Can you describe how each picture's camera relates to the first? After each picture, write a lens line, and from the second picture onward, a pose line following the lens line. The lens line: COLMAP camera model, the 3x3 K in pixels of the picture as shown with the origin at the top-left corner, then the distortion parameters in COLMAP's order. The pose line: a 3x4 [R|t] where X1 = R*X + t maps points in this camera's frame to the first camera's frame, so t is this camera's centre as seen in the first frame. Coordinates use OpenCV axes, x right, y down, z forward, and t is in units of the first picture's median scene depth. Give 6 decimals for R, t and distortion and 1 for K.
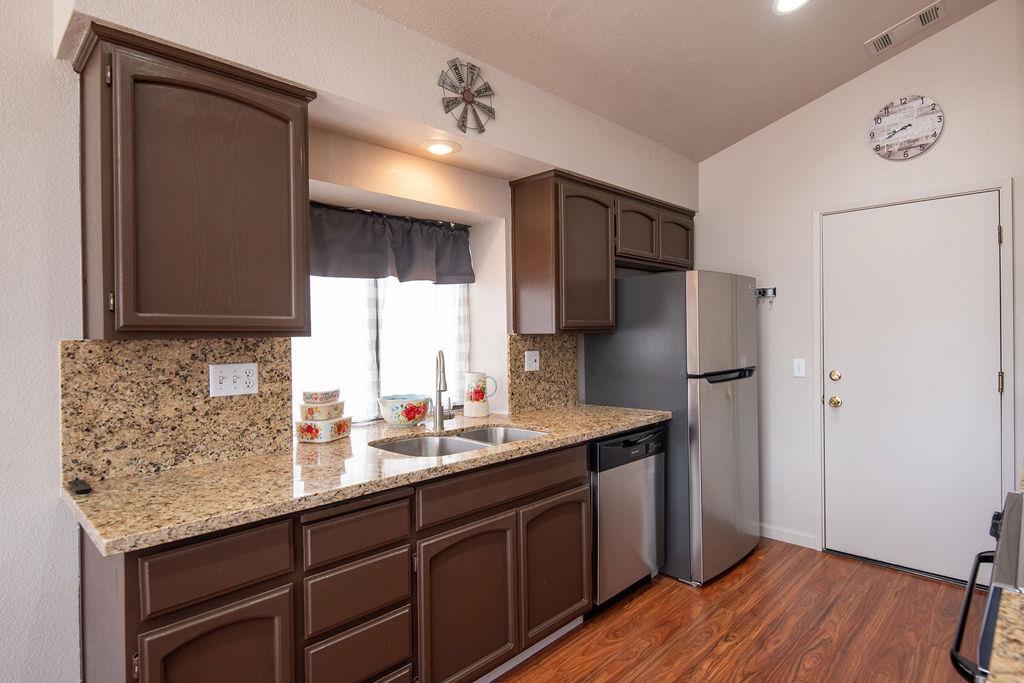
lens RADIAL K [[545.1, 0, 521.7], [0, 545.1, 336.2], [0, 0, 1]] dist [0.001490, -0.001520]
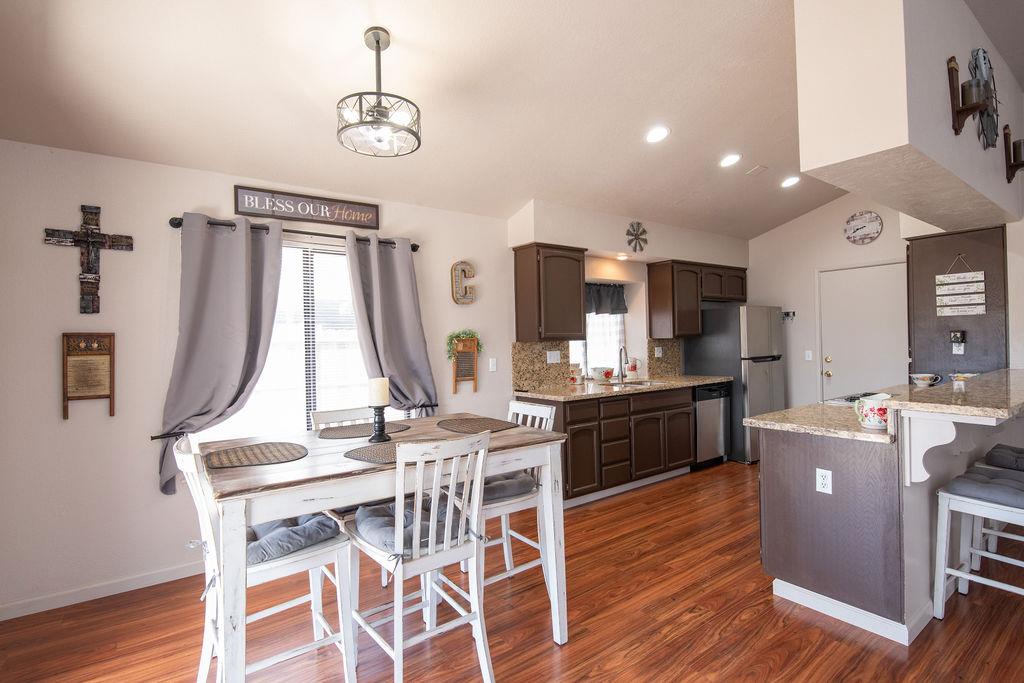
lens RADIAL K [[492.5, 0, 504.7], [0, 492.5, 337.8], [0, 0, 1]] dist [0.002246, -0.010125]
pose [[0.984043, -0.010282, -0.177631, -0.272890], [0.009069, 0.999930, -0.007641, 0.002204], [0.177698, 0.005908, 0.984067, -1.115599]]
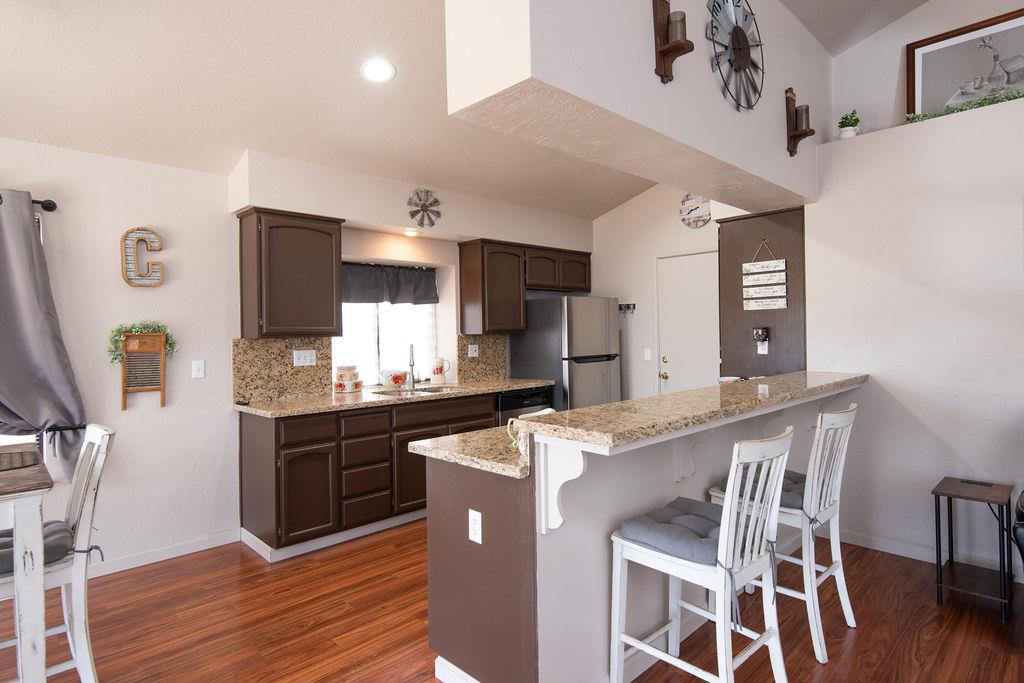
lens RADIAL K [[558.6, 0, 536.9], [0, 558.6, 328.9], [0, 0, 1]] dist [-0.000171, -0.000384]
pose [[0.999930, -0.005688, -0.010358, 0.291419], [0.005566, 0.999915, -0.011818, 0.000444], [0.010424, 0.011760, 0.999877, -0.868547]]
